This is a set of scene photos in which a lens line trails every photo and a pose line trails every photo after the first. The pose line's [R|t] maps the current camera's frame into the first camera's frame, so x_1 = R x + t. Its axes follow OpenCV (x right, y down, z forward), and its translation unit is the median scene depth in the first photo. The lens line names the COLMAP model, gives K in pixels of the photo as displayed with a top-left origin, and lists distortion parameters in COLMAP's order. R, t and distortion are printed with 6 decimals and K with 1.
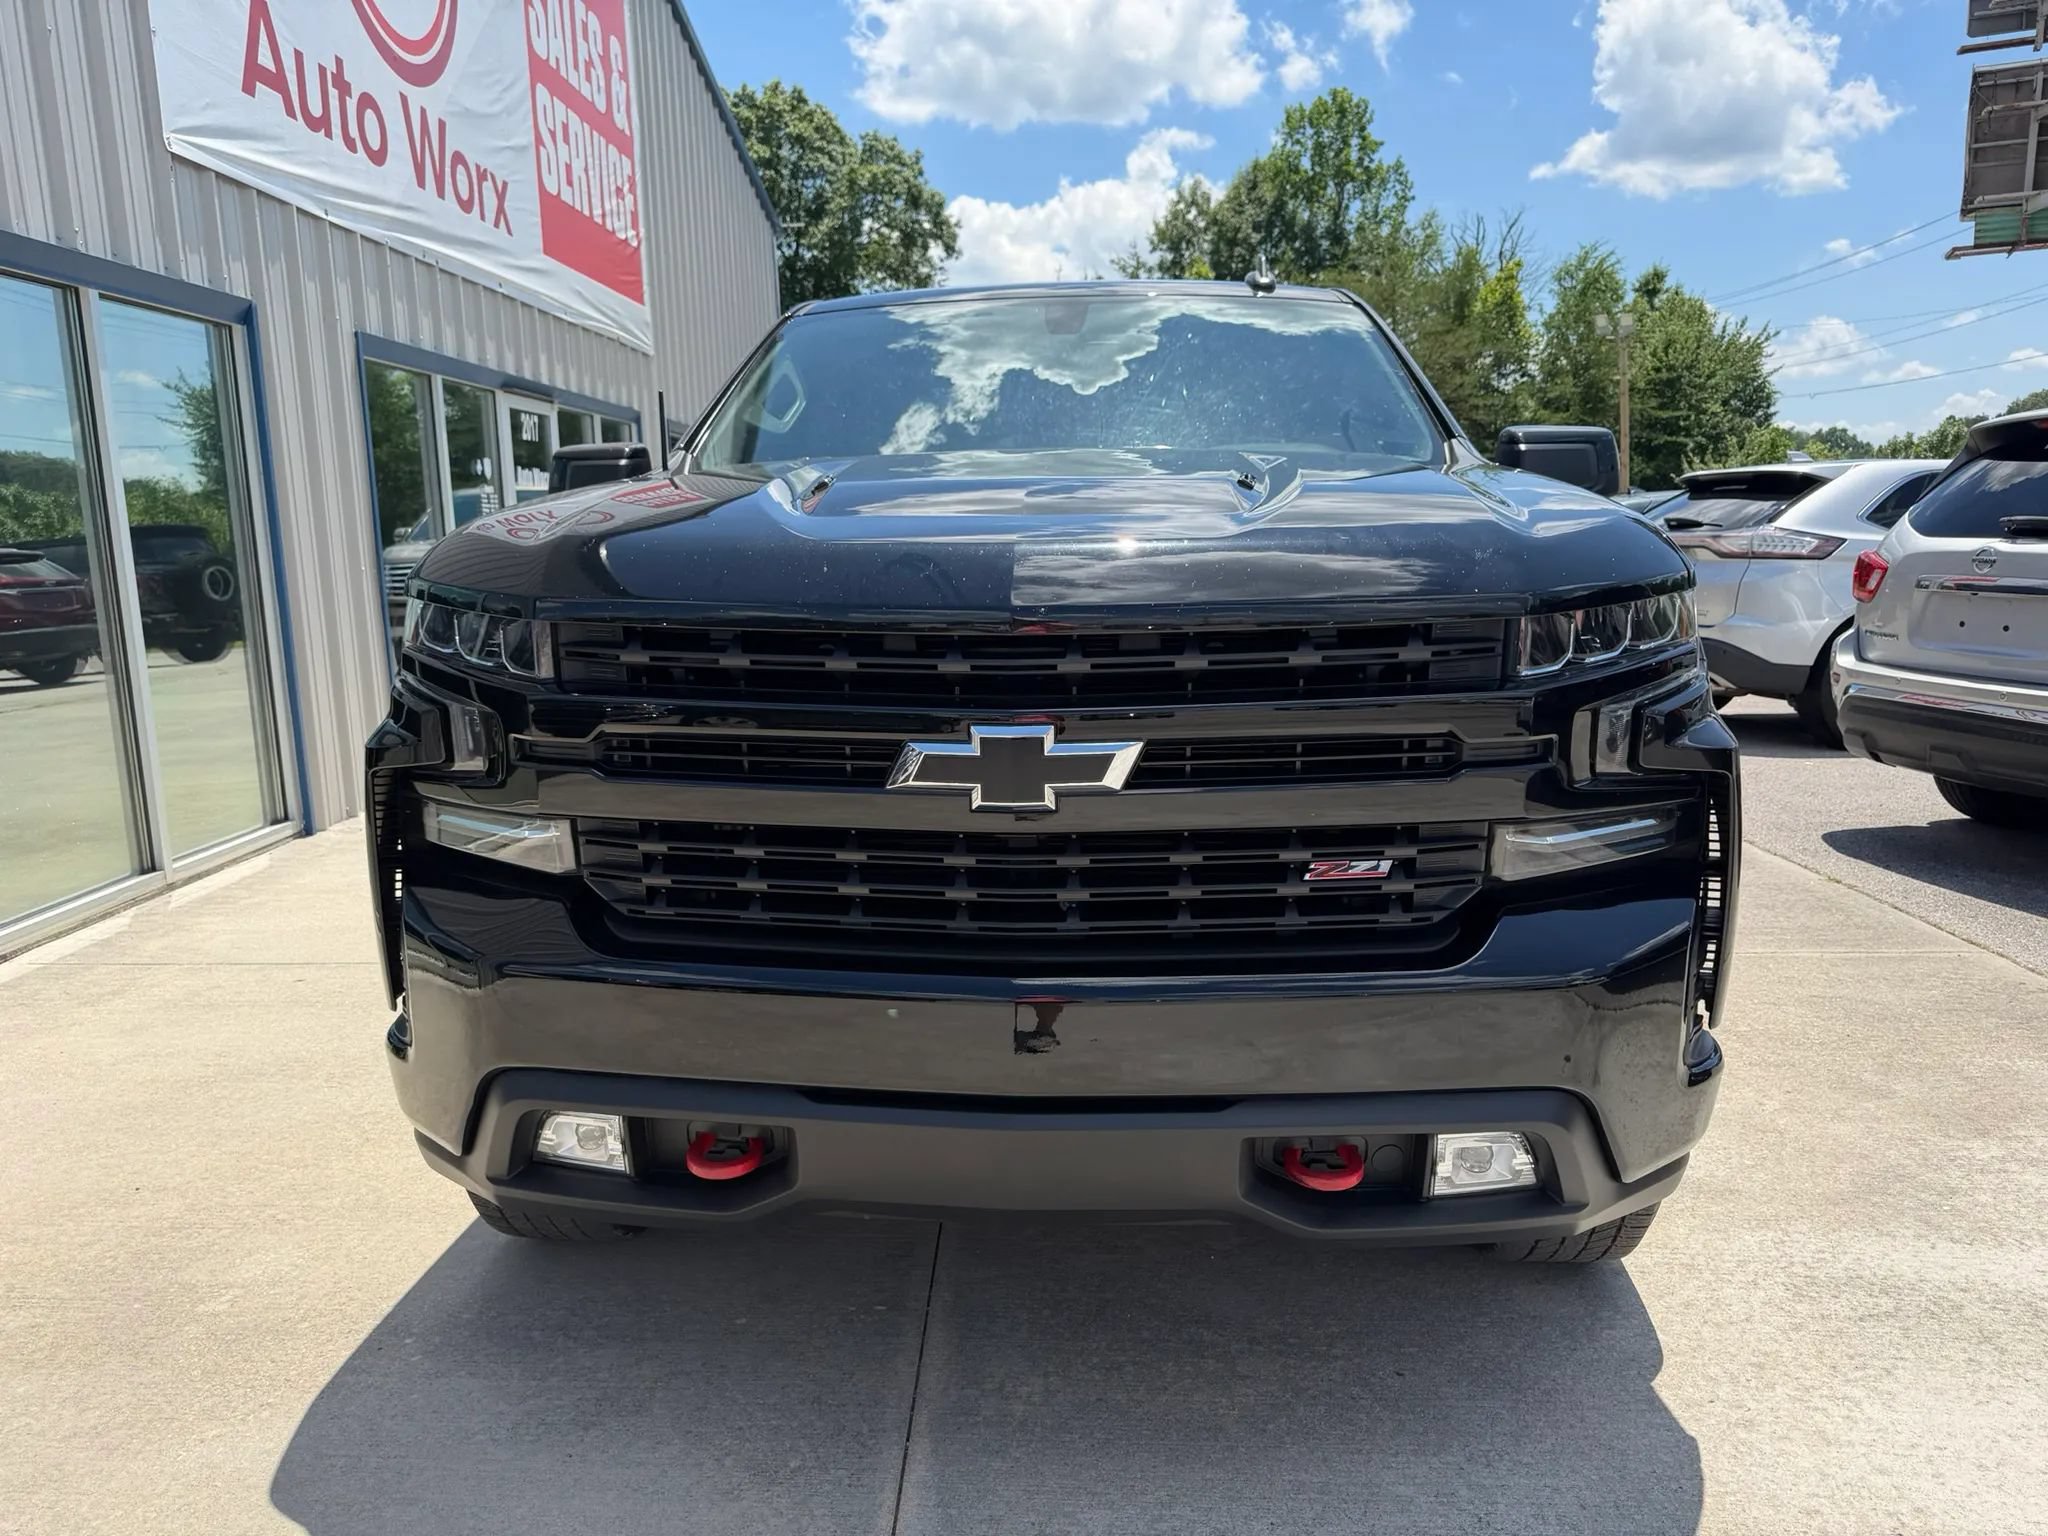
lens RADIAL K [[1463.1, 0, 1018.1], [0, 1463.1, 775.5], [0, 0, 1]] dist [-0.001006, -0.001923]
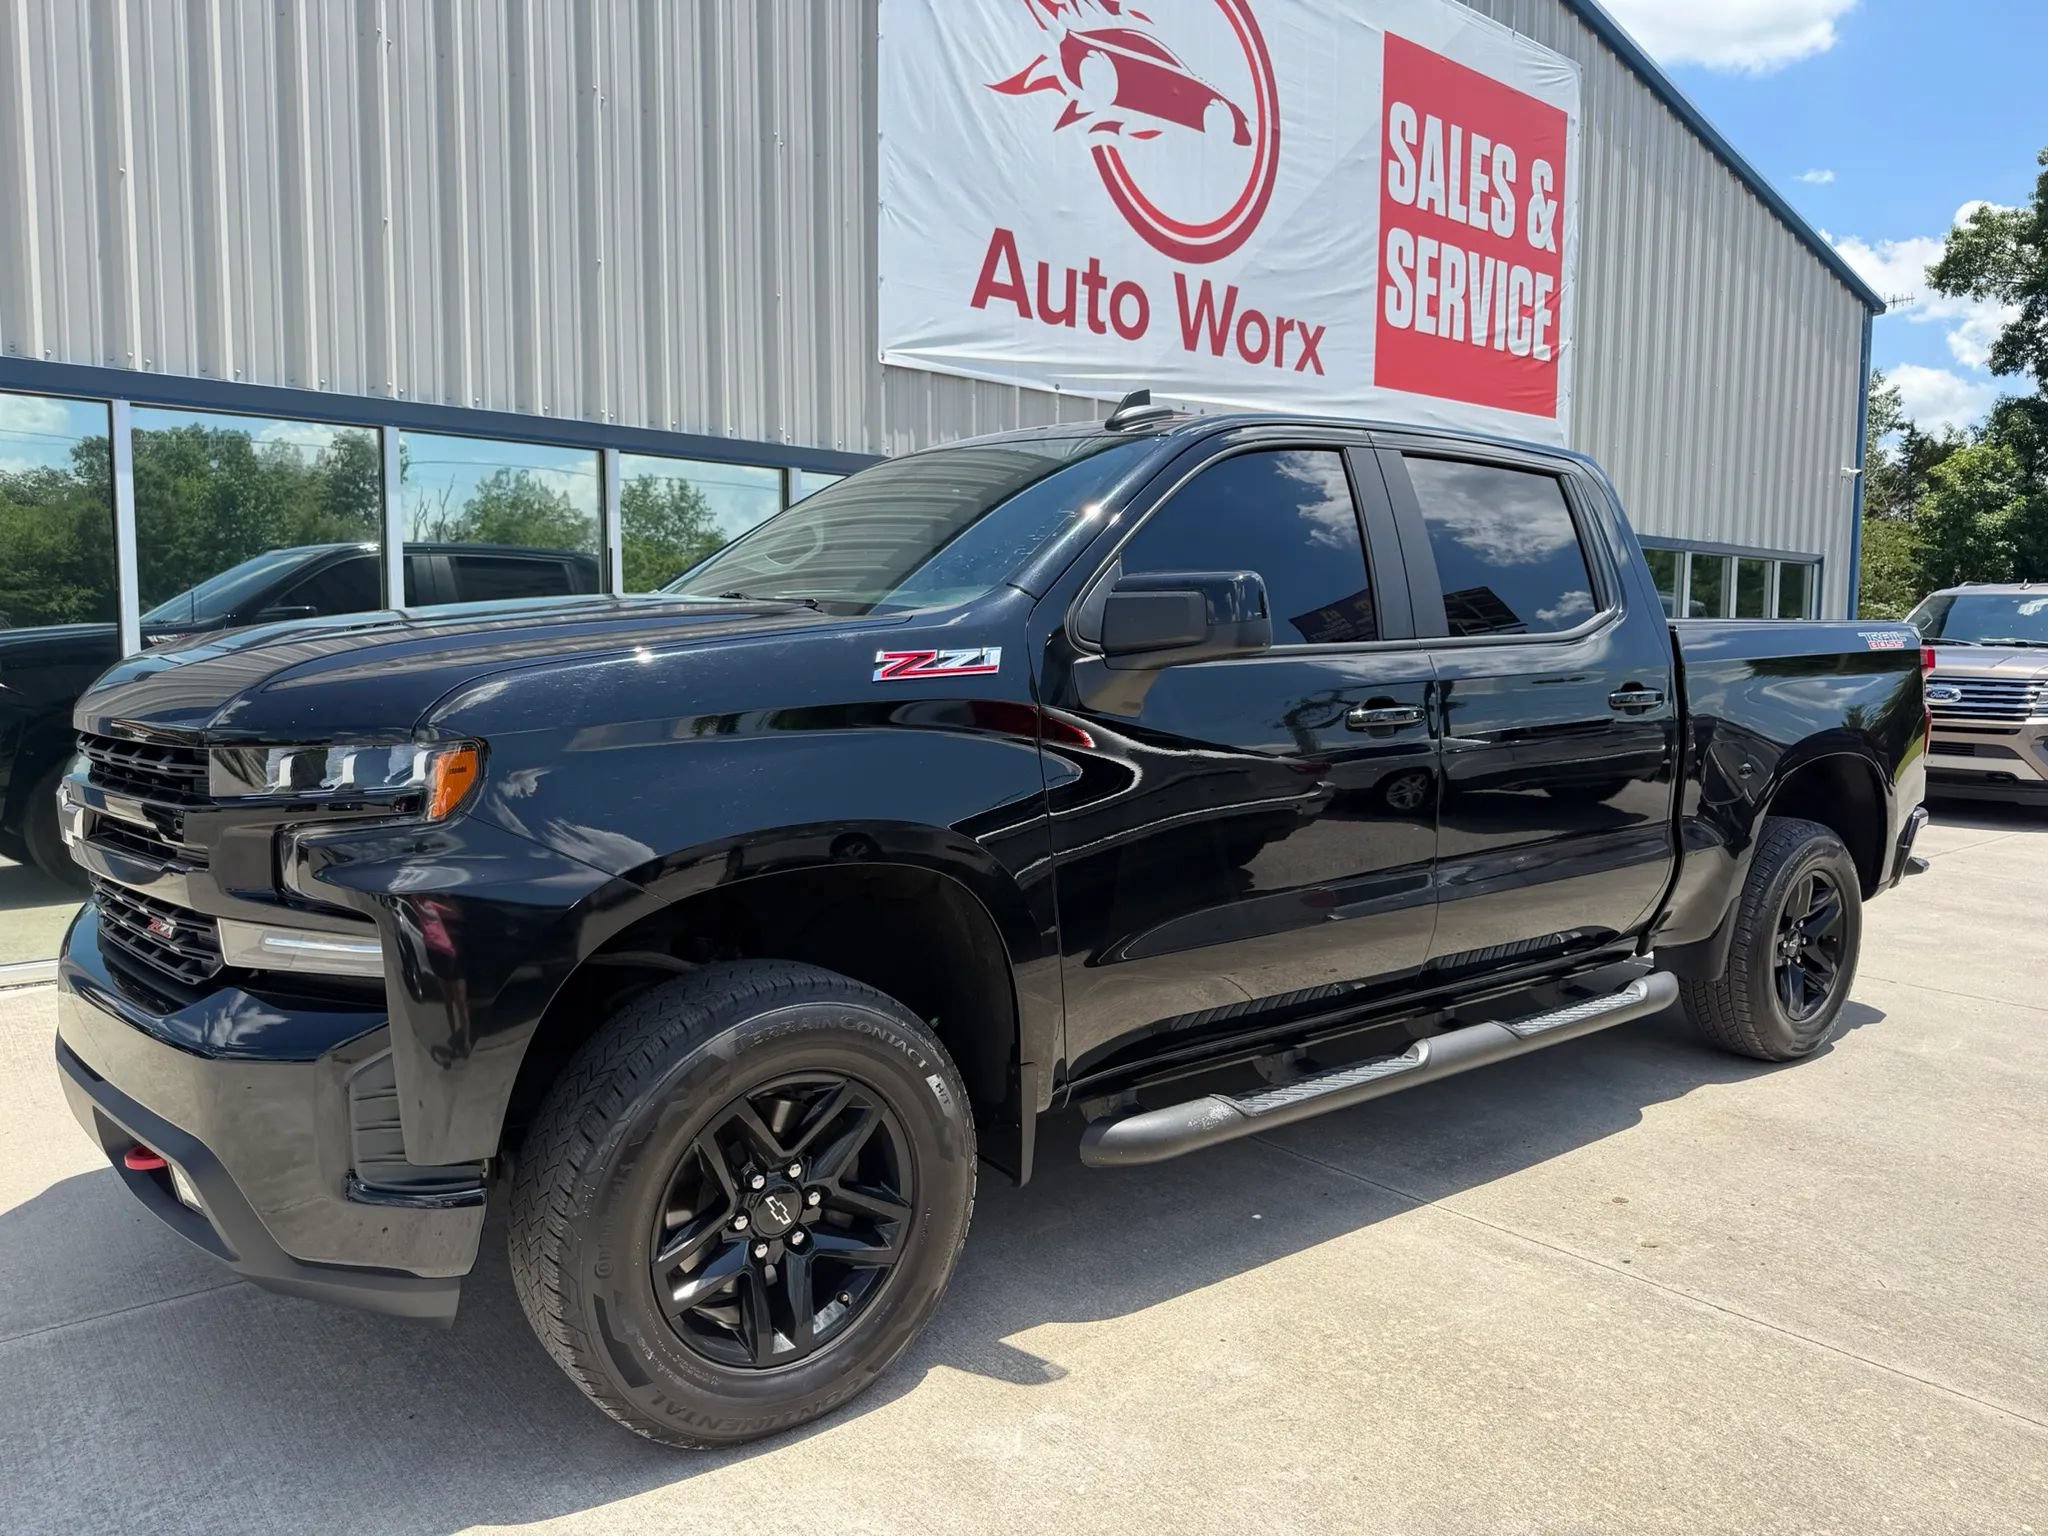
lens RADIAL K [[1461.6, 0, 1022.1], [0, 1461.6, 758.7], [0, 0, 1]] dist [0.001911, -0.004190]
pose [[0.665526, 0.092725, -0.740593, 0.296757], [-0.150022, 0.988621, -0.011037, -0.032707], [0.731142, 0.118450, 0.671864, 0.114931]]
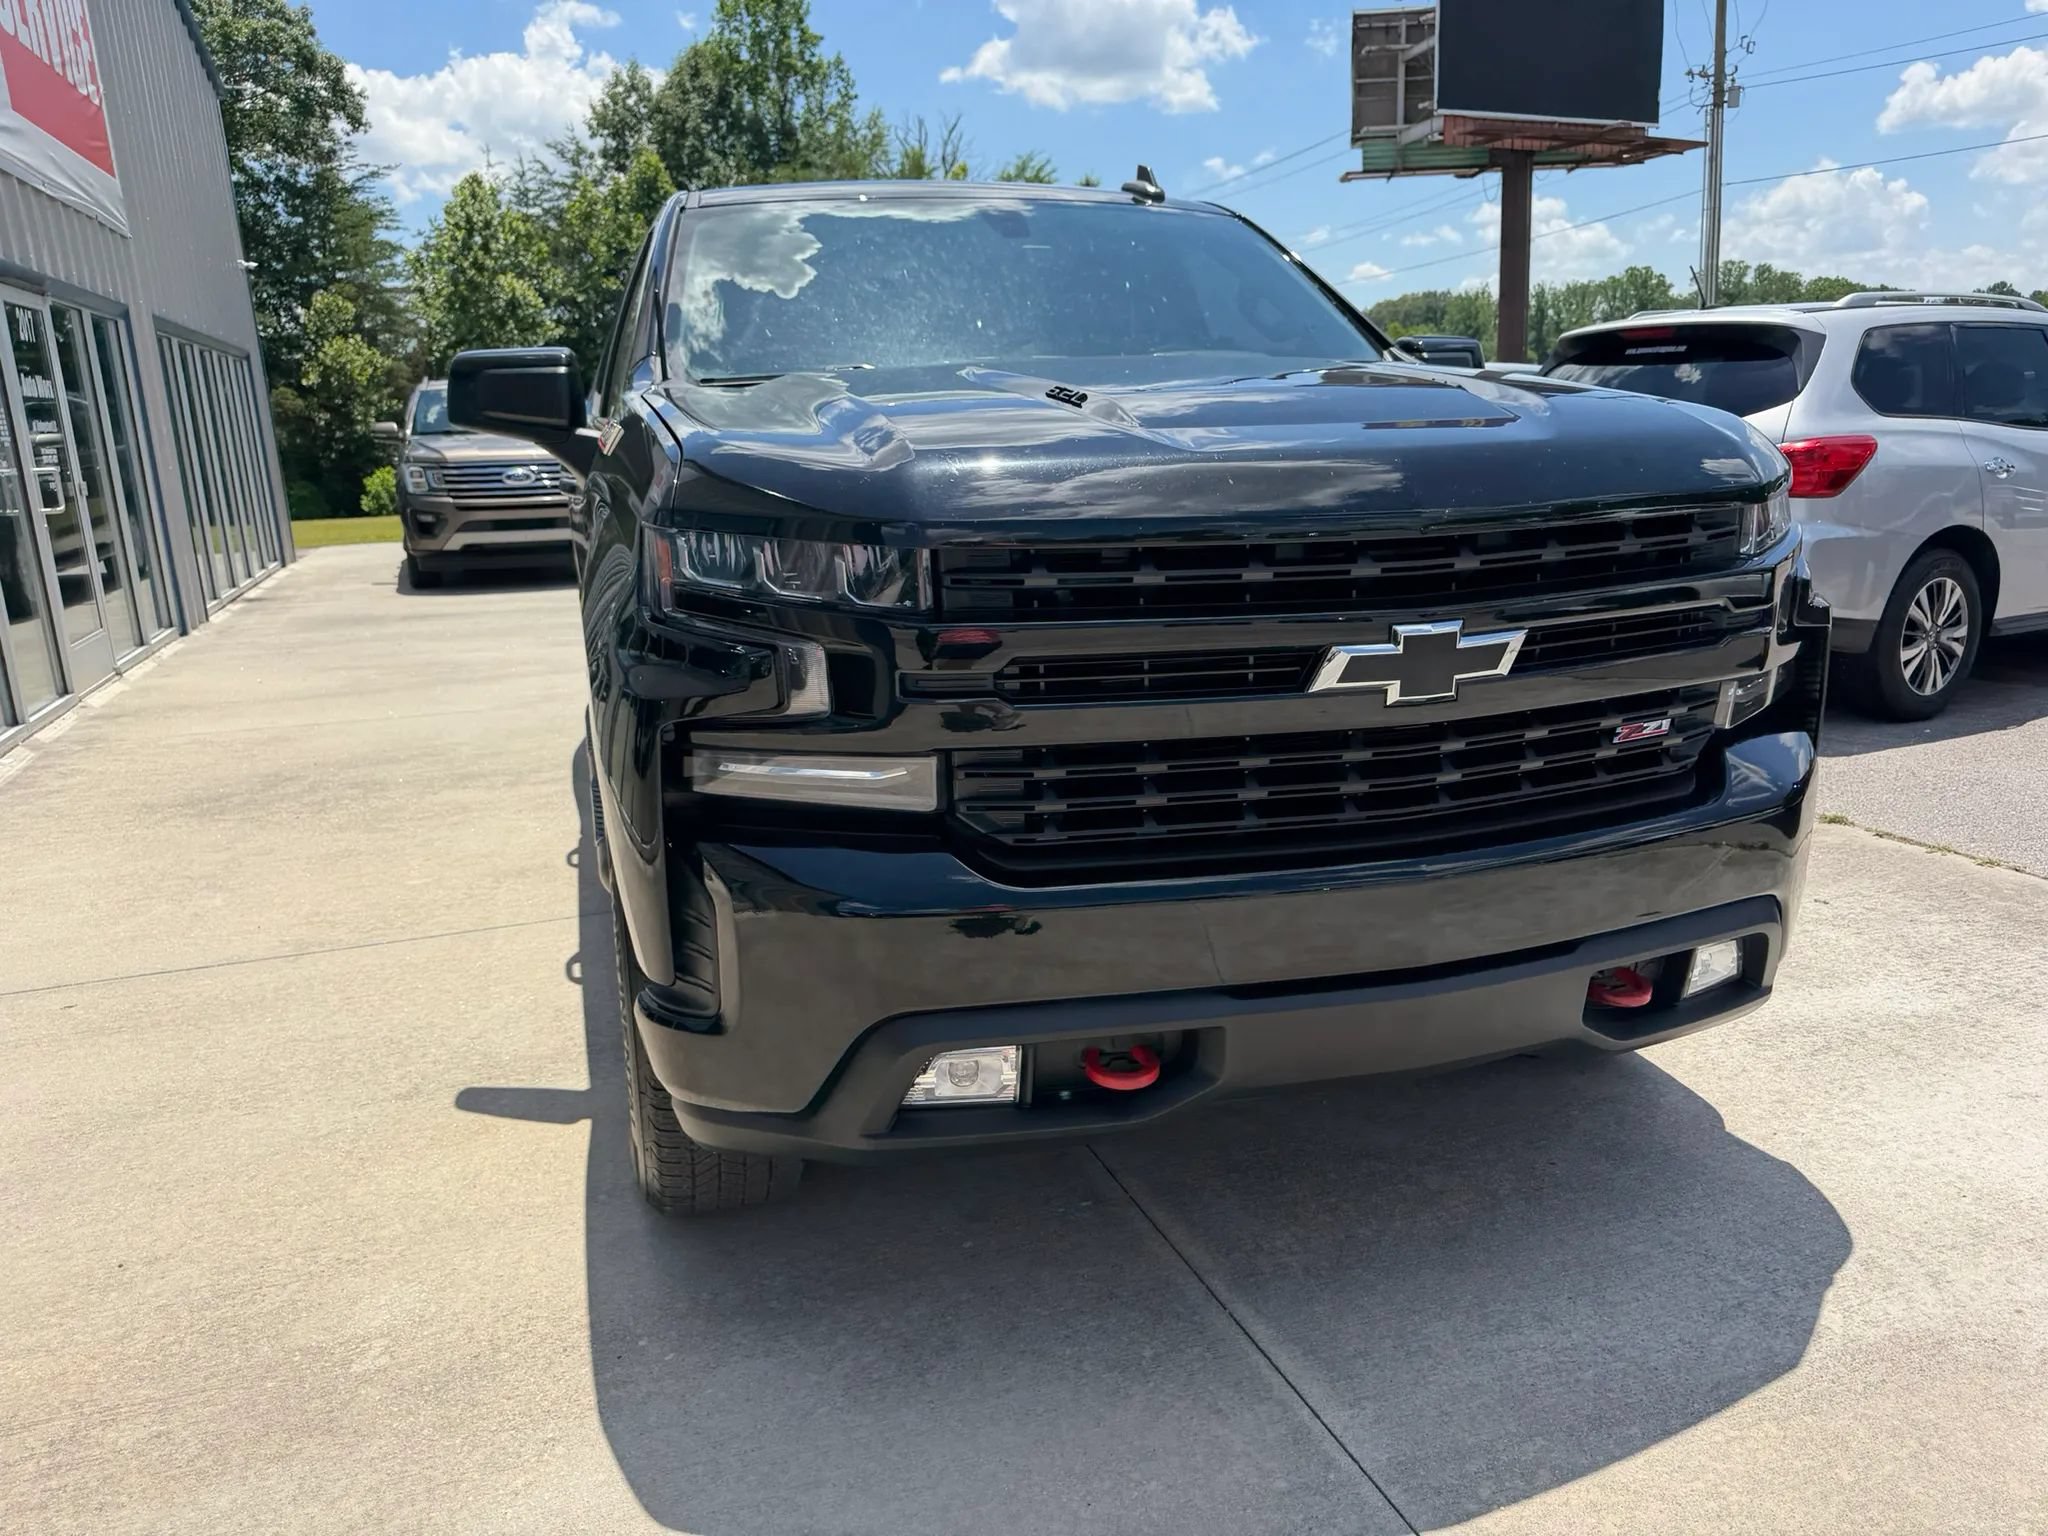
lens RADIAL K [[1461.2, 0, 1036.4], [0, 1461.2, 772.7], [0, 0, 1]] dist [0.011679, -0.018100]
pose [[0.929653, -0.101170, 0.354273, -0.114276], [0.079224, 0.993959, 0.075953, -0.005350], [-0.359817, -0.042543, 0.932052, 0.013258]]
